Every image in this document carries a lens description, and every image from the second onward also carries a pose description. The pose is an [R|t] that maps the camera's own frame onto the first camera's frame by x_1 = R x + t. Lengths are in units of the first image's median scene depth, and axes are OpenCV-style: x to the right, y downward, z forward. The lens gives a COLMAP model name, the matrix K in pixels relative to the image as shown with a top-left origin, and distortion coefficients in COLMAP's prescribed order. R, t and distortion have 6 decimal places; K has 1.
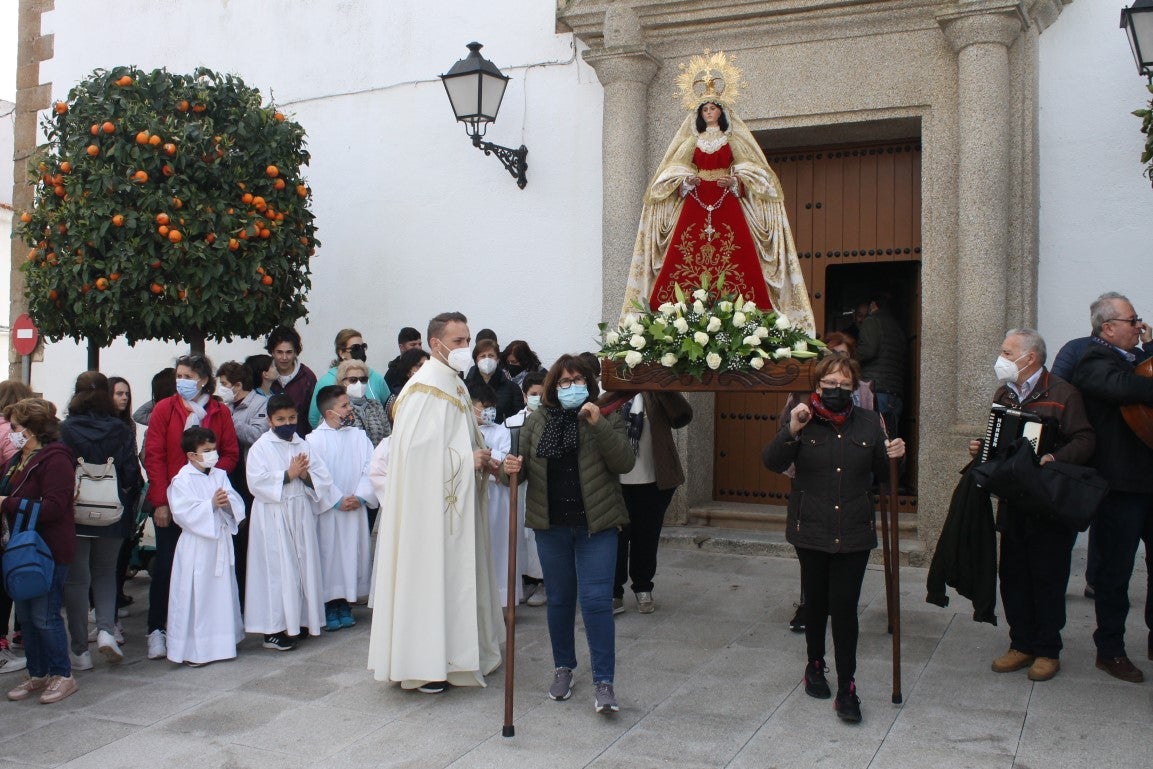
lens RADIAL K [[1148.4, 0, 576.5], [0, 1148.4, 384.5], [0, 0, 1]] dist [-0.150064, 0.166864]
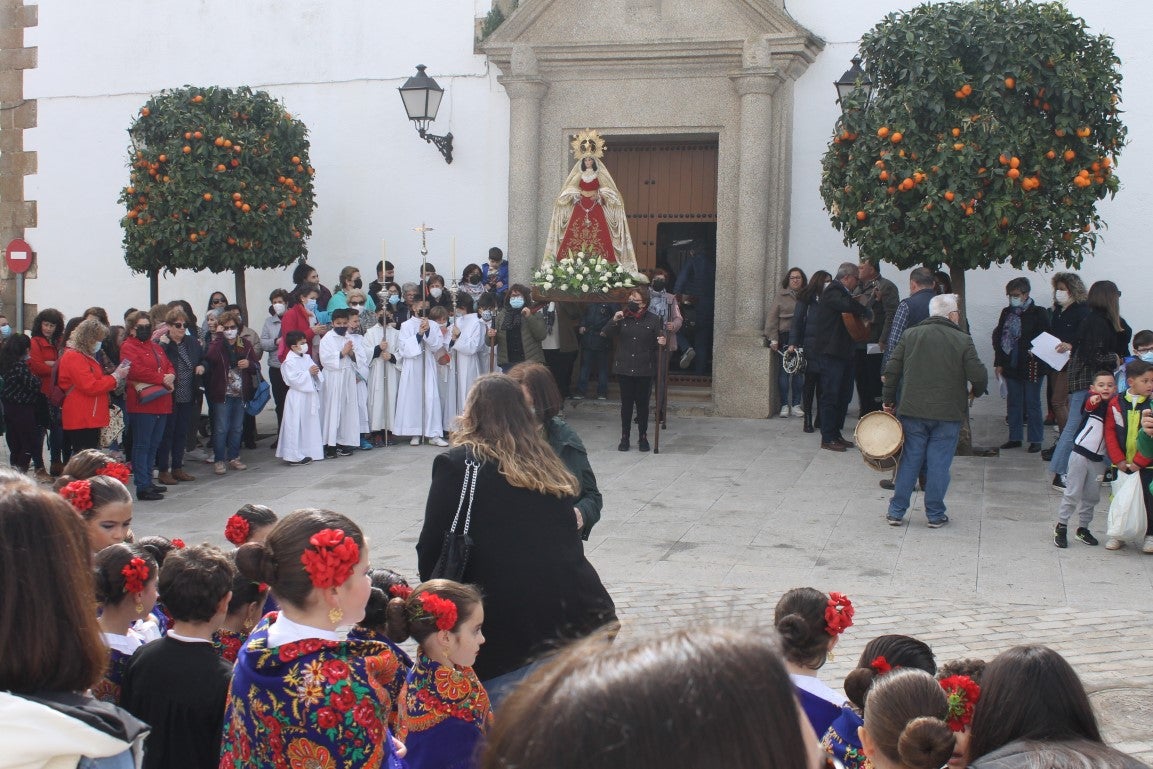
lens RADIAL K [[1327.2, 0, 576.5], [0, 1327.2, 384.5], [0, 0, 1]] dist [-0.095154, 0.021914]
pose [[0.989621, -0.004342, 0.143635, -0.153594], [-0.006752, 0.997034, 0.076664, -0.028722], [-0.143542, -0.076838, 0.986657, -0.804073]]
